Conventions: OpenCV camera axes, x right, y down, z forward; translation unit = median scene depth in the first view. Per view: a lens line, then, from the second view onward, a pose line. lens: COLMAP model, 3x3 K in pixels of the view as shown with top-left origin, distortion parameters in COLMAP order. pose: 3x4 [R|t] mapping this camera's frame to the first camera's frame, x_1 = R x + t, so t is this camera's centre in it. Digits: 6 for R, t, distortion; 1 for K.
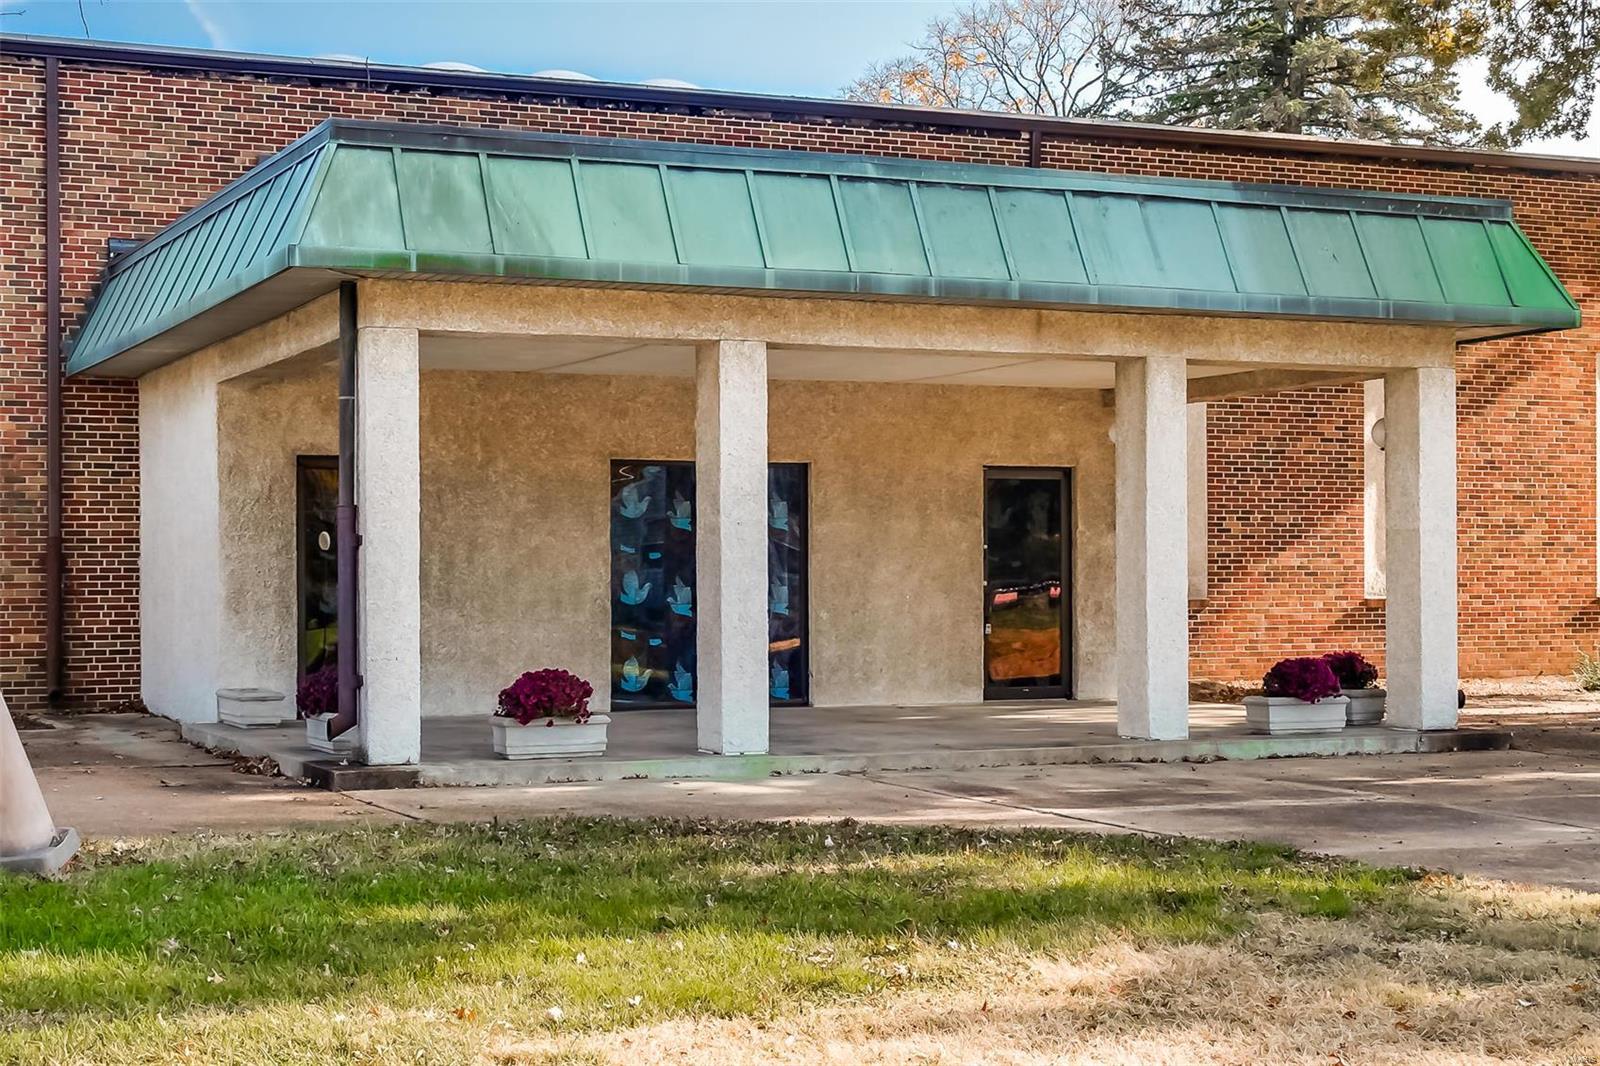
lens RADIAL K [[2465.4, 0, 800.0], [0, 2465.4, 533.0], [0, 0, 1]] dist [0.014959, 0.072552]
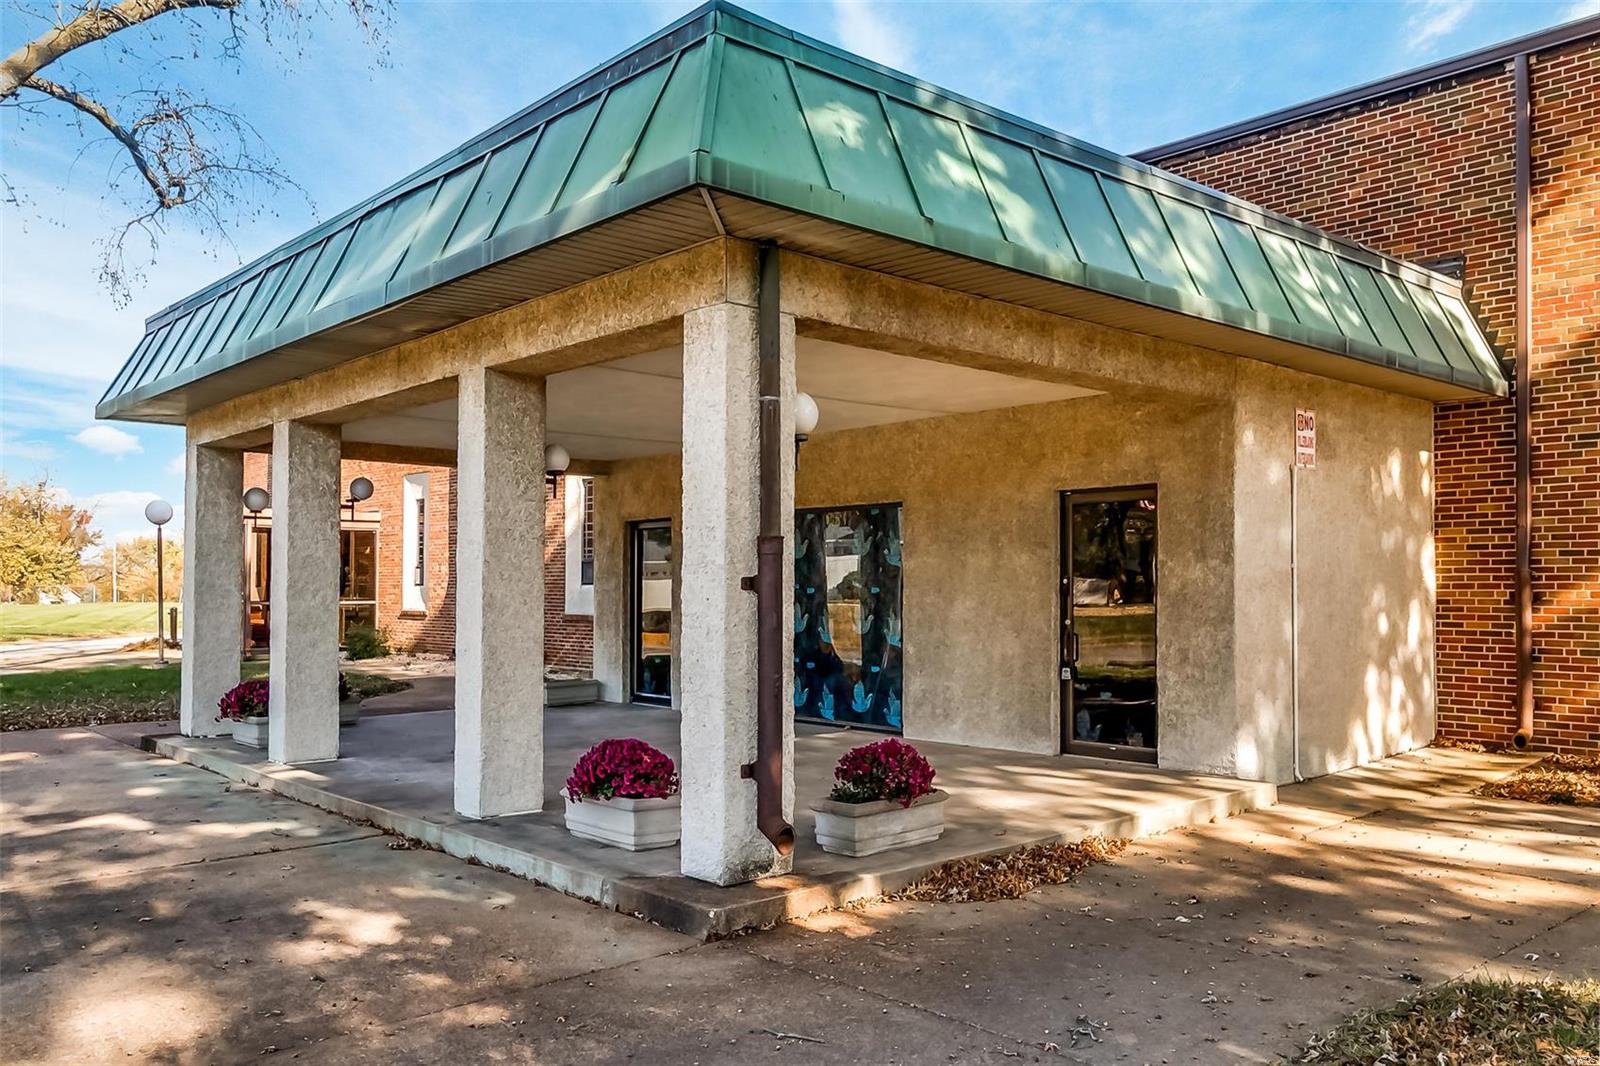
lens RADIAL K [[1334.2, 0, 1143.0], [0, 1334.2, 541.2], [0, 0, 1]] dist [0.007505, 0.004186]
pose [[0.328231, -0.026580, -0.944223, 0.549487], [0.017683, 0.999602, -0.021992, 0.002298], [0.944432, -0.009479, 0.328570, 0.883299]]
